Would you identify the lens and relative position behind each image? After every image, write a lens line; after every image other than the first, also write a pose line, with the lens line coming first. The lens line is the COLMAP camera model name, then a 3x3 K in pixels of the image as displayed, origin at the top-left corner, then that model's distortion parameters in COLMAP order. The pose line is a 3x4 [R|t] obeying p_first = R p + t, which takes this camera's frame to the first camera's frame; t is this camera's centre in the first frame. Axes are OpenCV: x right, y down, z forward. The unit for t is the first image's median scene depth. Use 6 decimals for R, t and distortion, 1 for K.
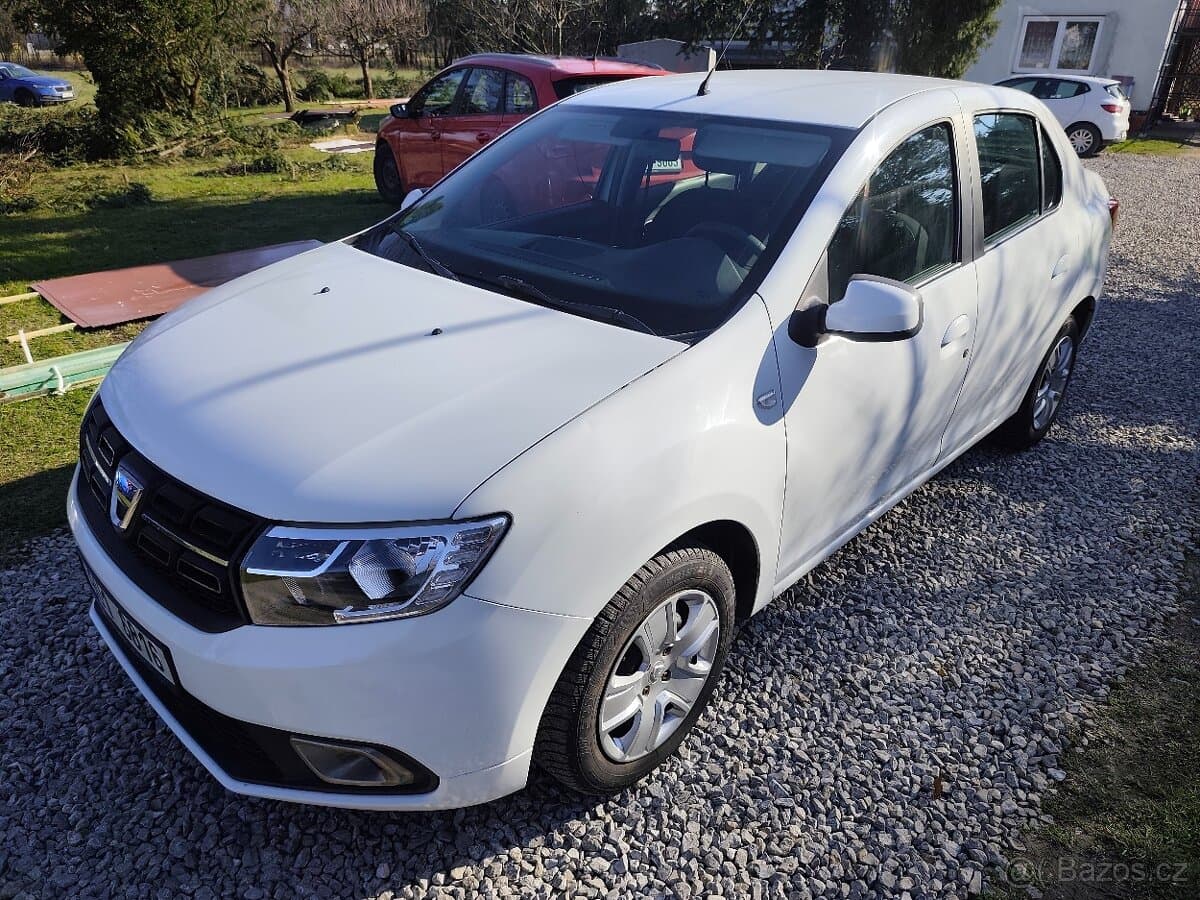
lens RADIAL K [[814.5, 0, 598.8], [0, 814.5, 452.3], [0, 0, 1]] dist [0.018501, -0.031525]
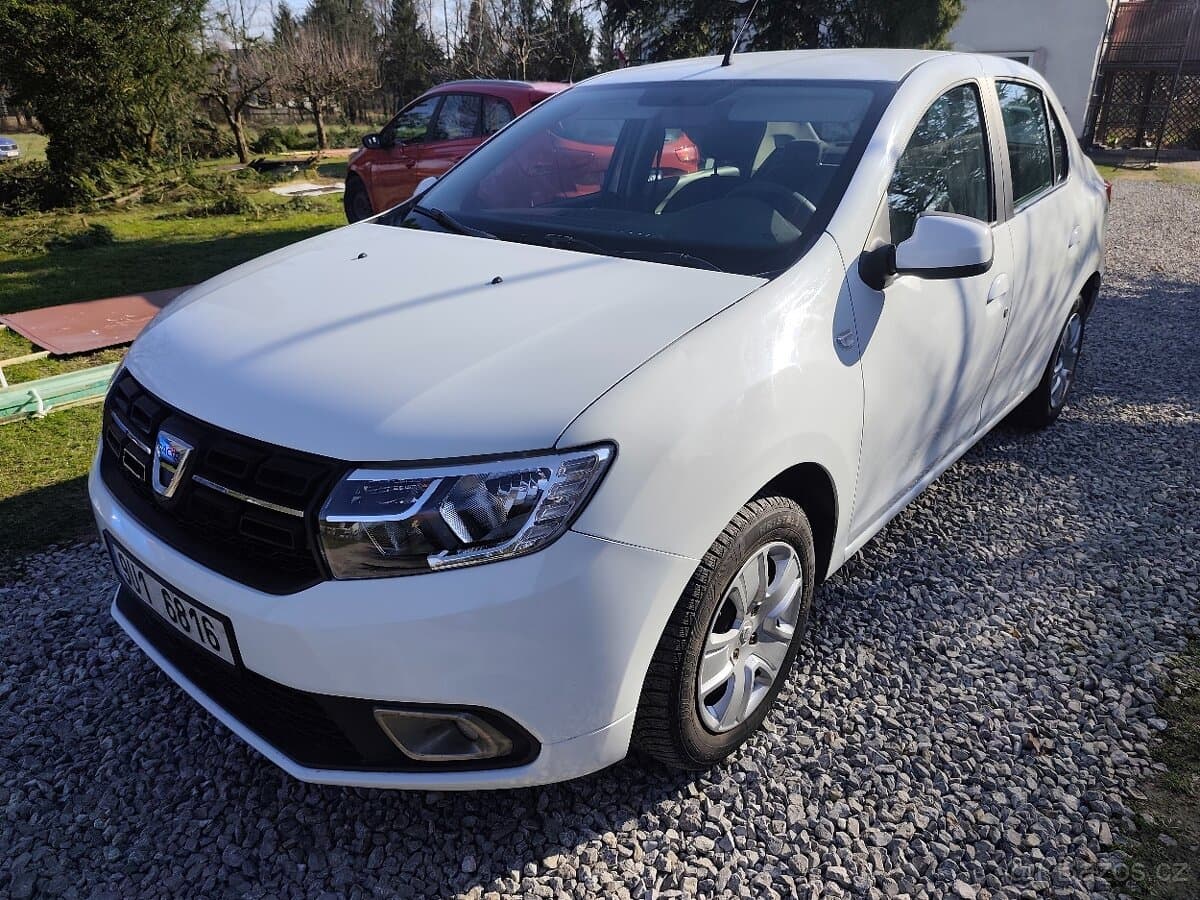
lens RADIAL K [[814.5, 0, 597.3], [0, 814.5, 448.9], [0, 0, 1]] dist [0.018501, -0.031525]
pose [[0.997865, -0.042255, 0.049799, -0.118520], [0.045146, 0.997270, -0.058433, 0.091431], [-0.047194, 0.060556, 0.997048, 0.053917]]
